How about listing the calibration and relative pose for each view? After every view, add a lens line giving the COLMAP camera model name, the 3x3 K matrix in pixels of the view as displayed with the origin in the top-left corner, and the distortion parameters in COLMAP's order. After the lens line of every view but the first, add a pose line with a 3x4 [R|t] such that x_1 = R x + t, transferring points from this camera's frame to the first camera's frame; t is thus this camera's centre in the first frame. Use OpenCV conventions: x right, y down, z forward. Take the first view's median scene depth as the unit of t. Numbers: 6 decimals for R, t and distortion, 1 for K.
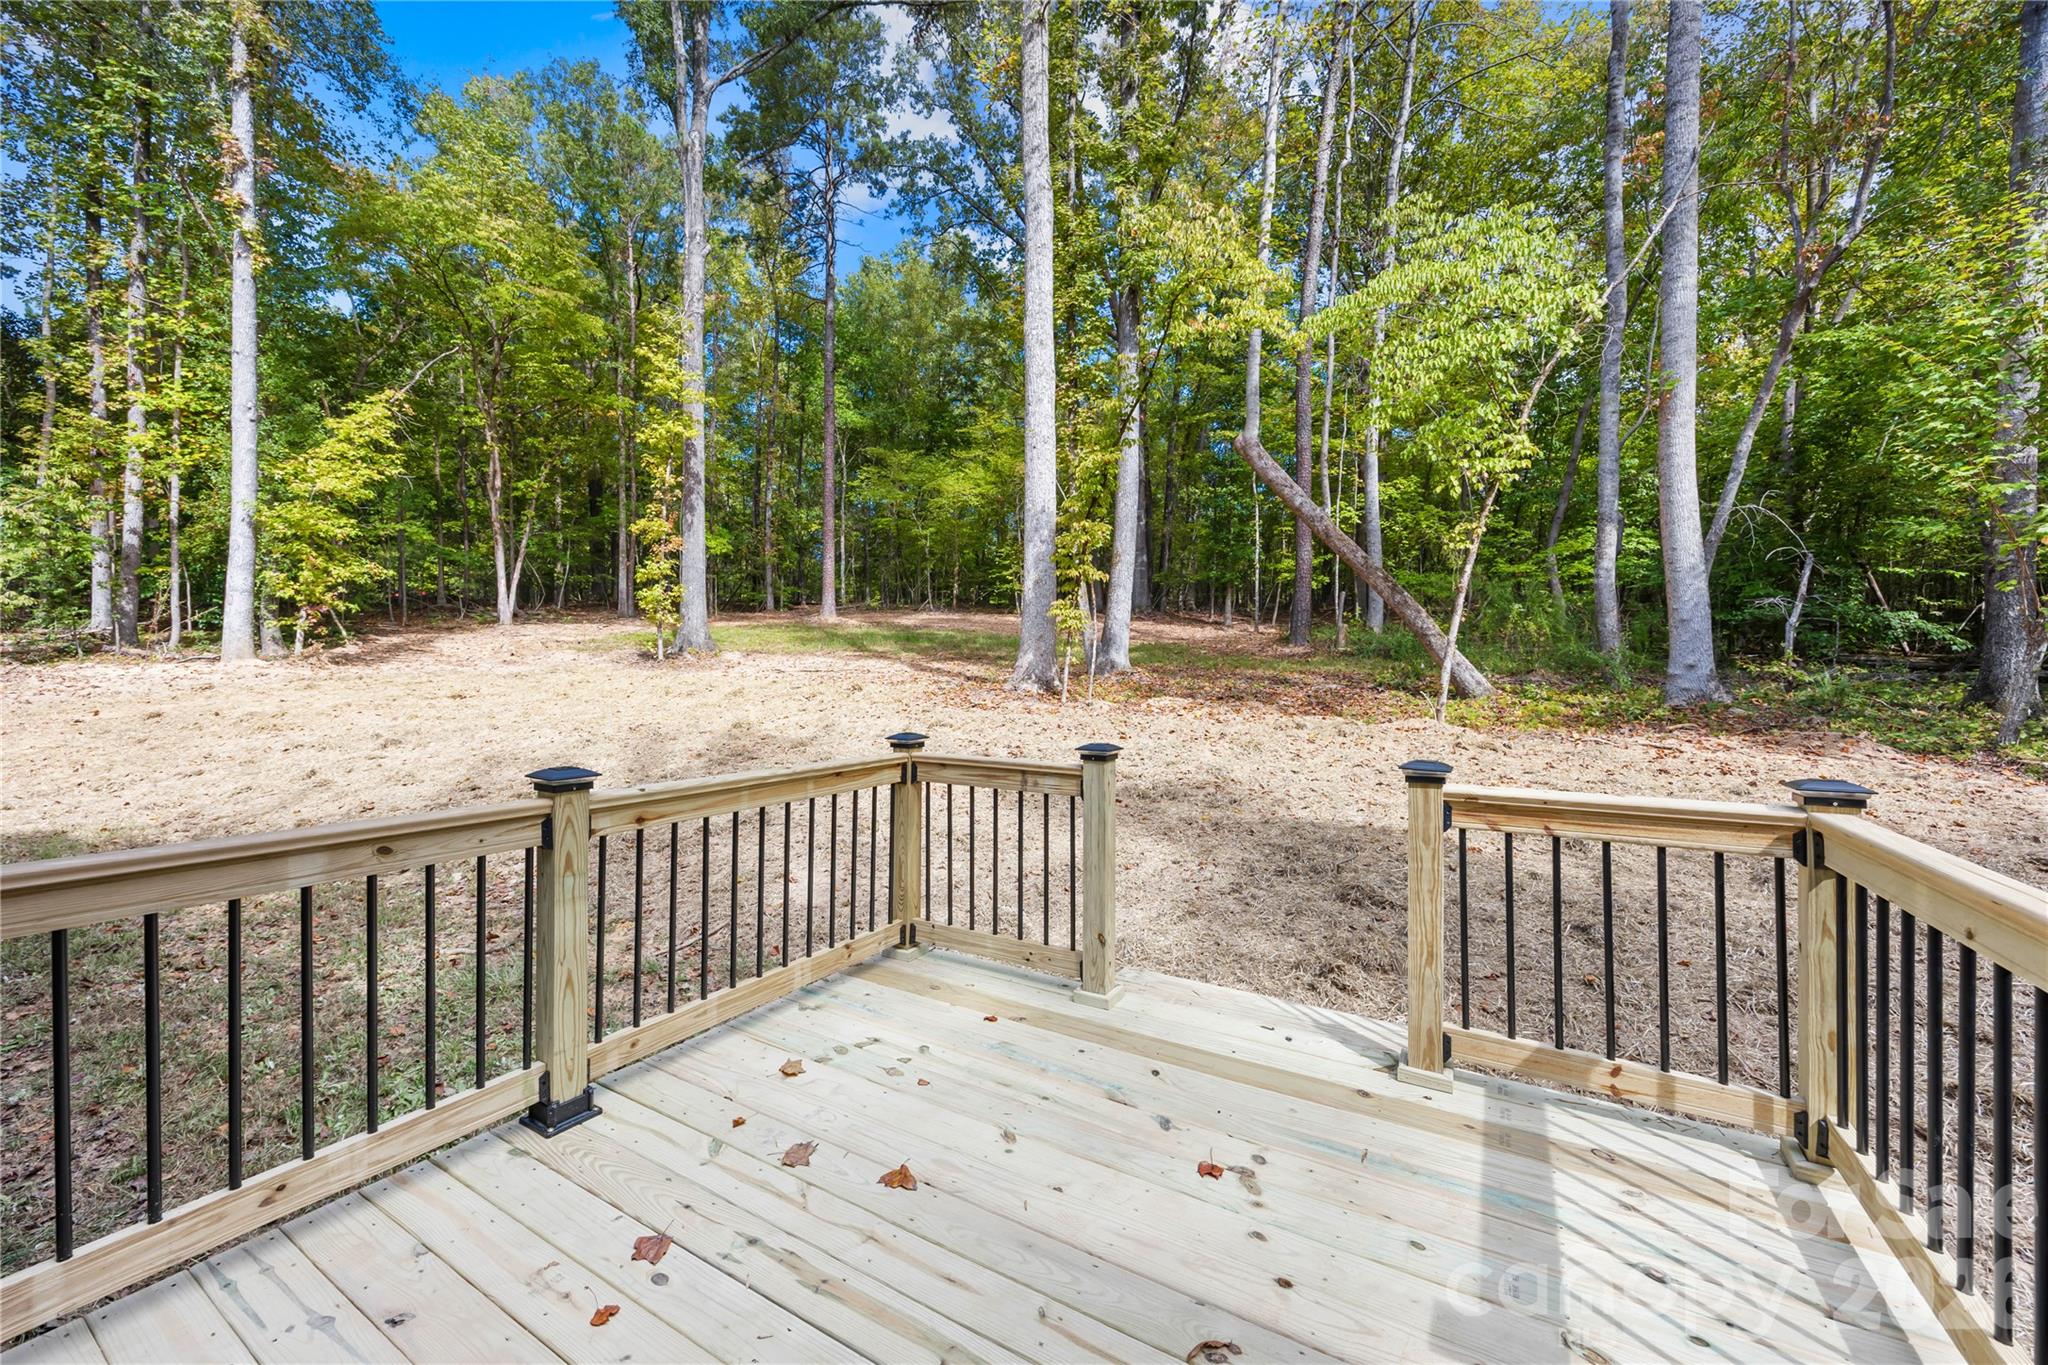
lens RADIAL K [[777.3, 0, 1027.1], [0, 777.3, 669.5], [0, 0, 1]] dist [-0.004781, 0.000935]
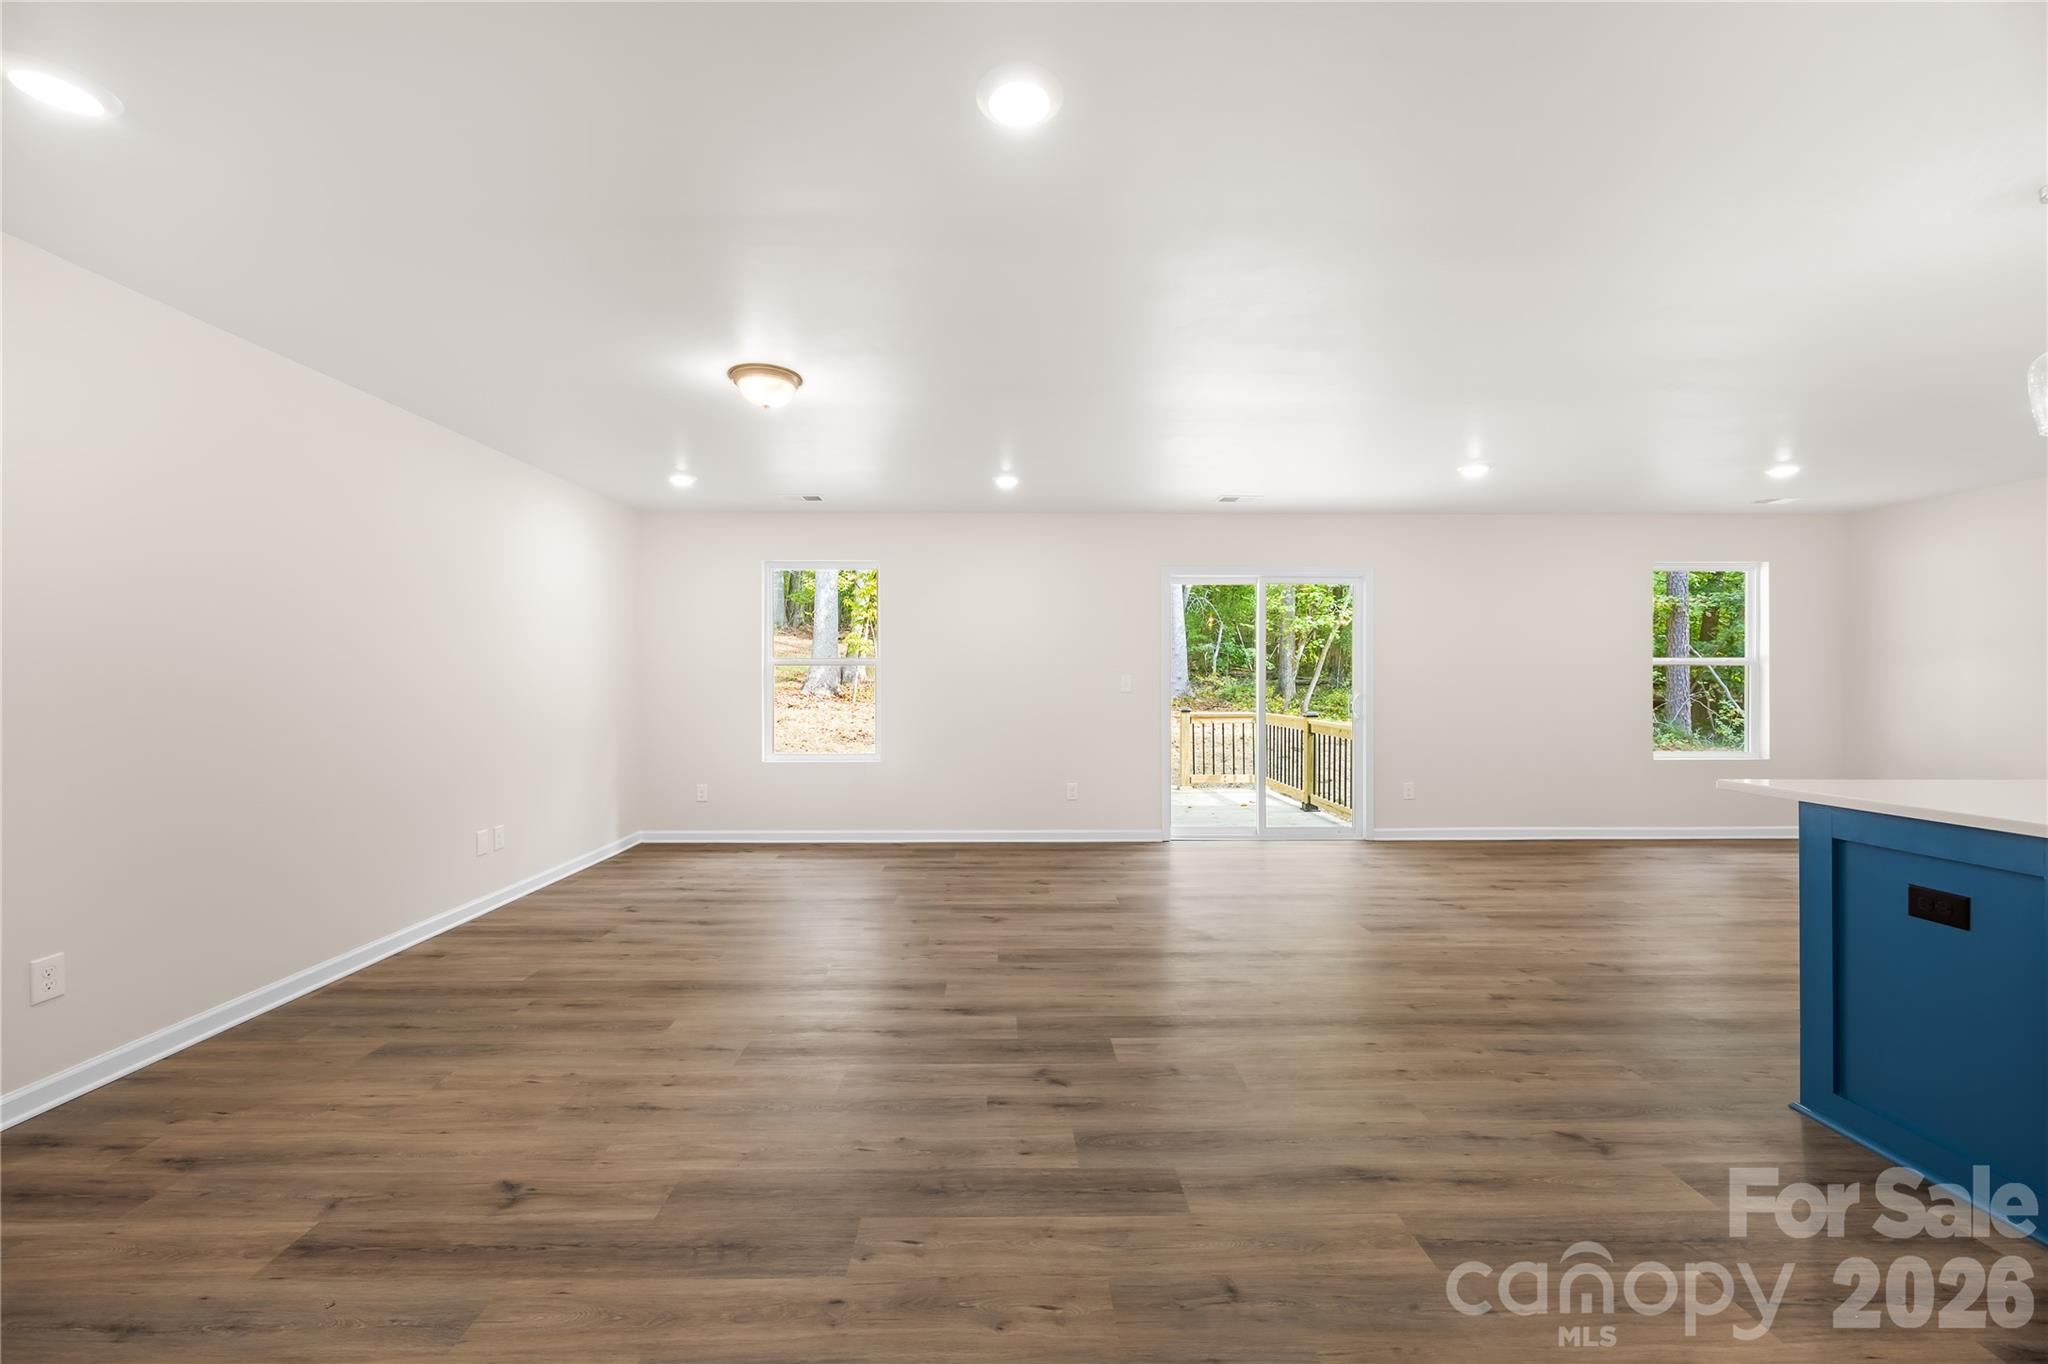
lens RADIAL K [[777.3, 0, 1003.5], [0, 777.3, 678.4], [0, 0, 1]] dist [-0.004781, 0.000935]
pose [[0.851254, -0.001938, 0.524751, -0.526439], [0.001097, 0.999998, 0.001912, -0.007406], [-0.524753, -0.001052, 0.851254, -0.416950]]
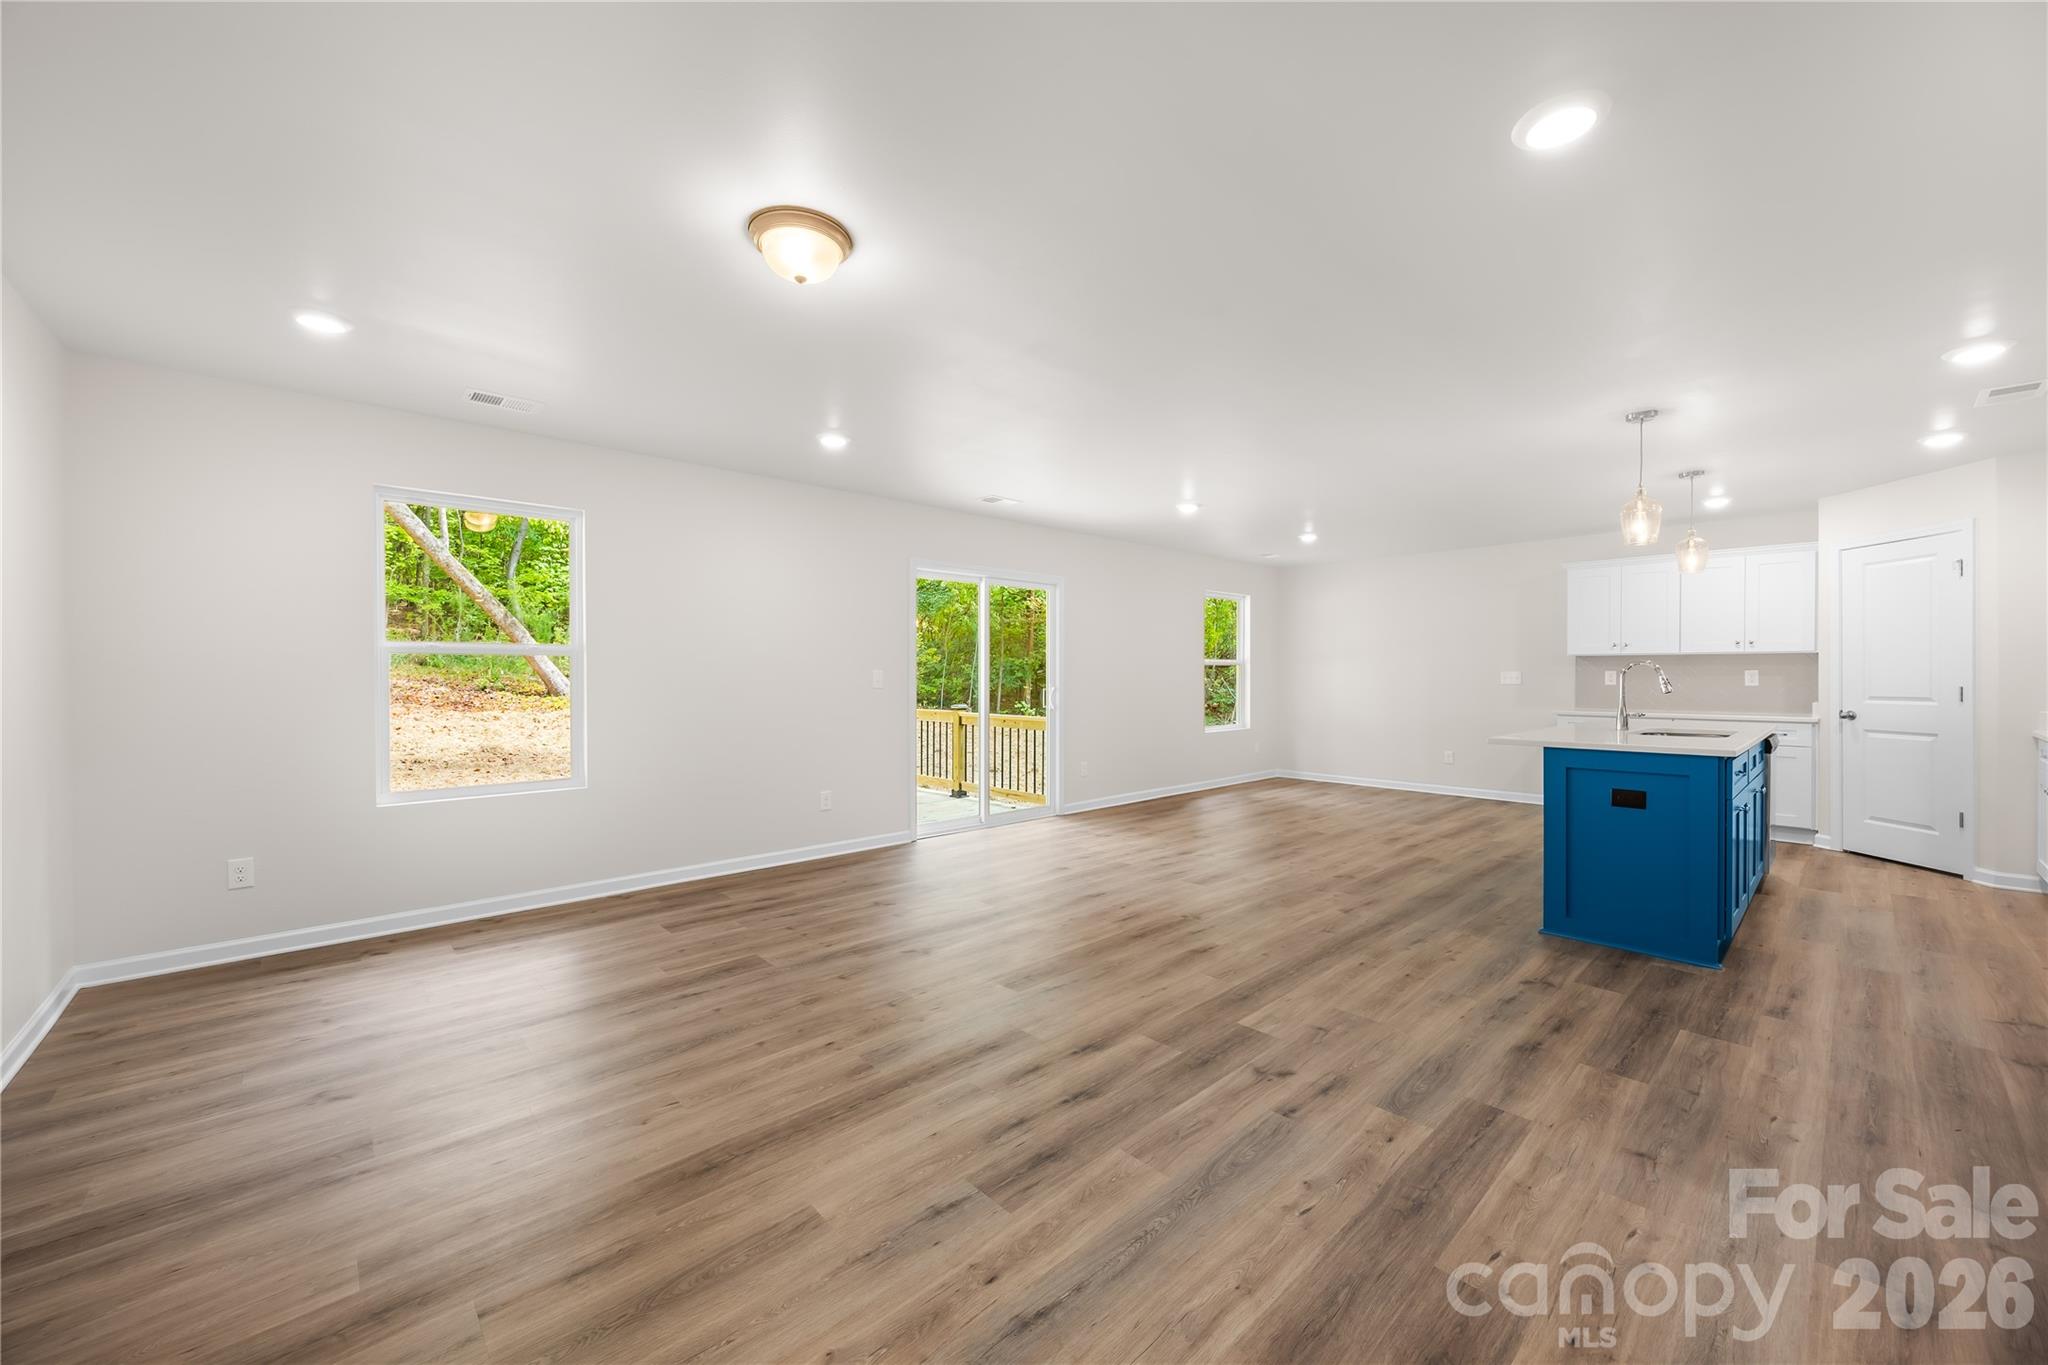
lens RADIAL K [[777.3, 0, 1007.4], [0, 777.3, 678.0], [0, 0, 1]] dist [-0.004781, 0.000935]
pose [[0.280348, -0.005874, 0.959880, -0.640013], [-0.000985, 0.999979, 0.006407, -0.006522], [-0.959898, -0.002742, 0.280337, -0.208139]]
